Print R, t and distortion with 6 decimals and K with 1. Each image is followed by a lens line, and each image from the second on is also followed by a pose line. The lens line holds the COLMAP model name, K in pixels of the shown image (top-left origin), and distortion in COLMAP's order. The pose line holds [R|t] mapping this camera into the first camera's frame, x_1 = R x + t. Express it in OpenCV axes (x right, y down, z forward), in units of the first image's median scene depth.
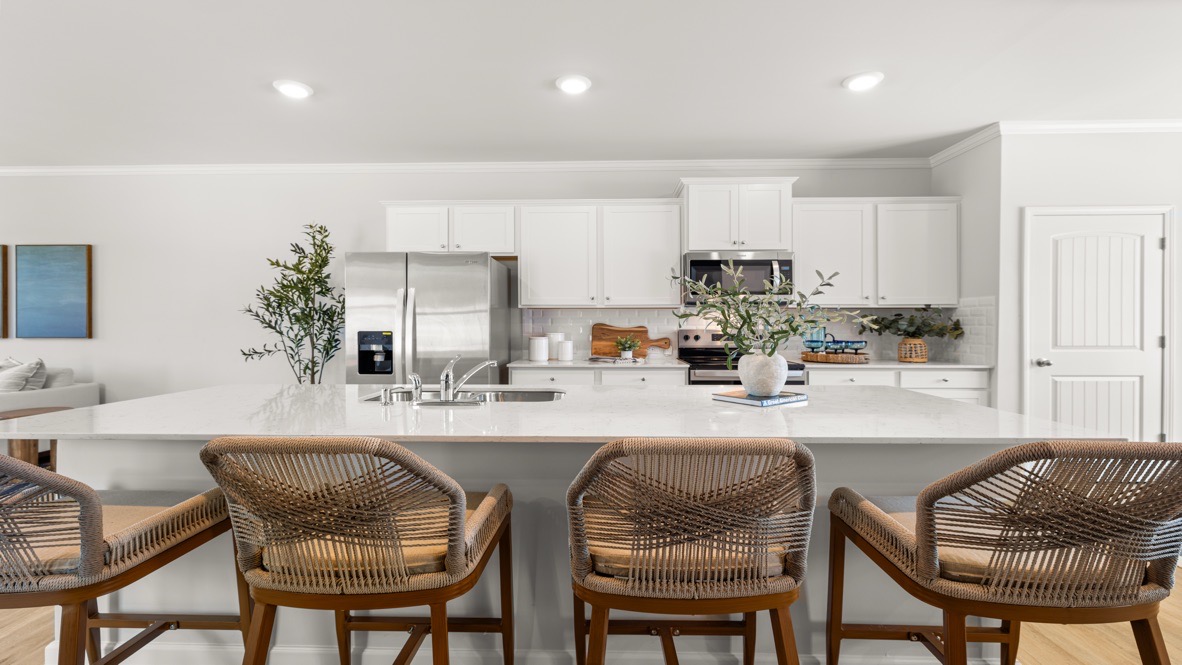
lens RADIAL K [[510.1, 0, 584.8], [0, 510.1, 330.8], [0, 0, 1]] dist [-0.002547, 0.001451]
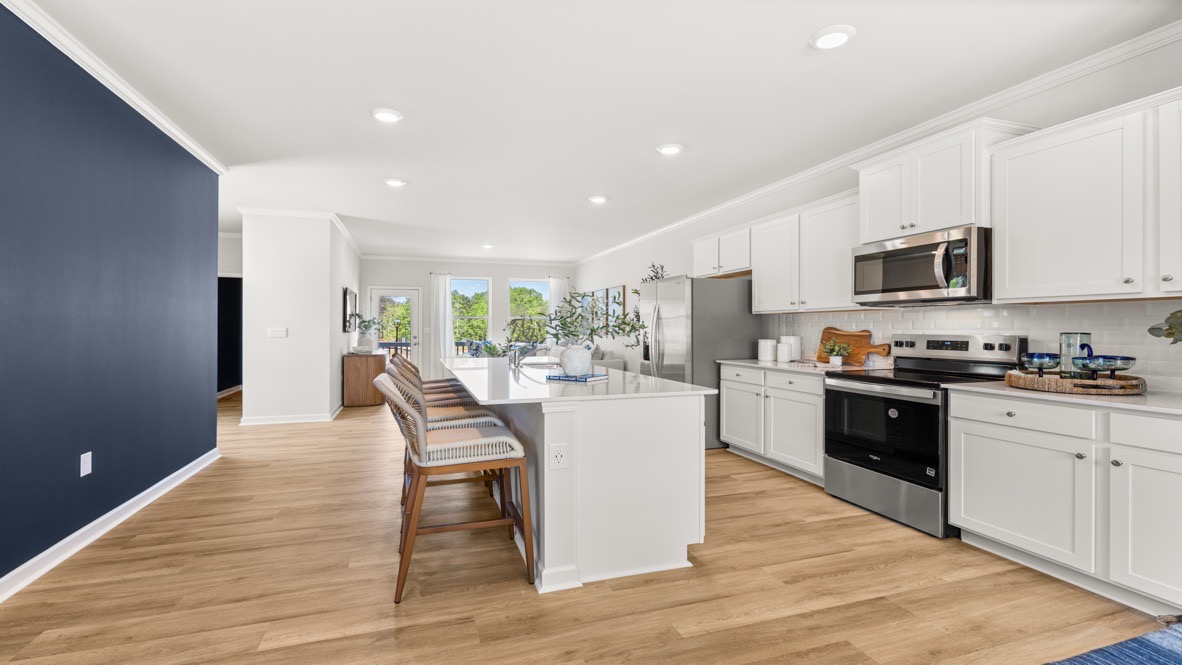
lens RADIAL K [[510.1, 0, 593.2], [0, 510.1, 328.1], [0, 0, 1]] dist [-0.002547, 0.001451]
pose [[0.371149, 0.000173, -0.928573, 0.776367], [-0.013536, 0.999895, -0.005224, -0.000839], [0.928475, 0.014508, 0.371112, 0.209695]]
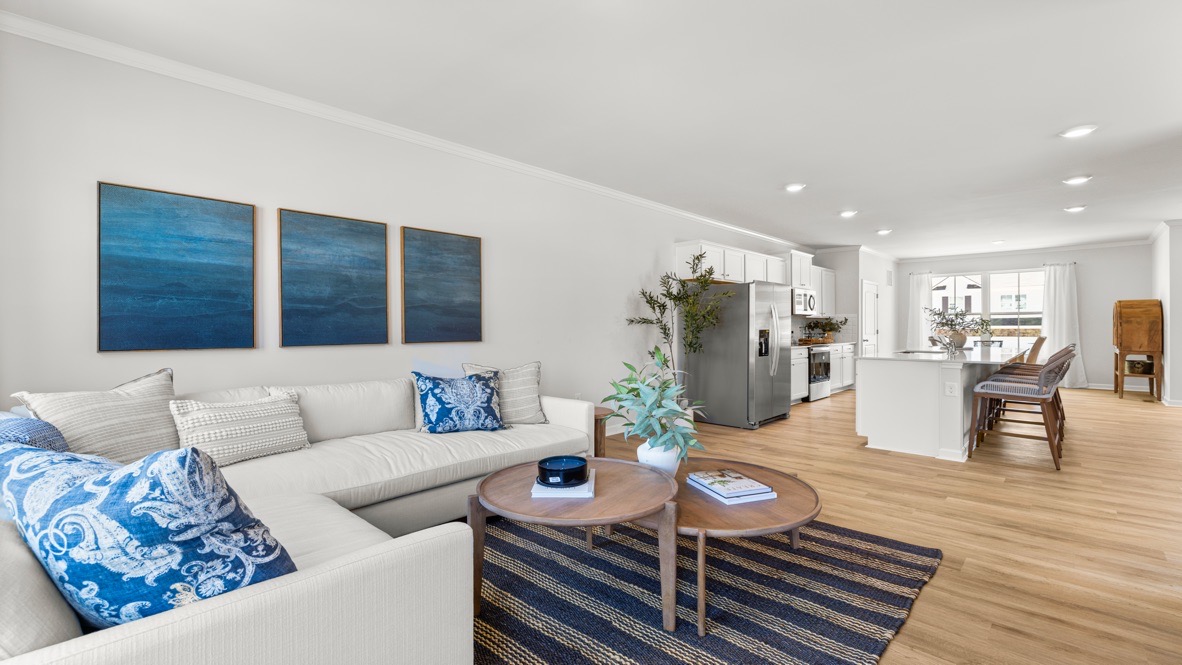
lens RADIAL K [[510.1, 0, 587.8], [0, 510.1, 330.5], [0, 0, 1]] dist [-0.002547, 0.001451]
pose [[0.661802, -0.008456, 0.749631, -1.607302], [0.015445, 0.999878, -0.002356, 0.000415], [-0.749520, 0.013137, 0.661852, 0.273393]]
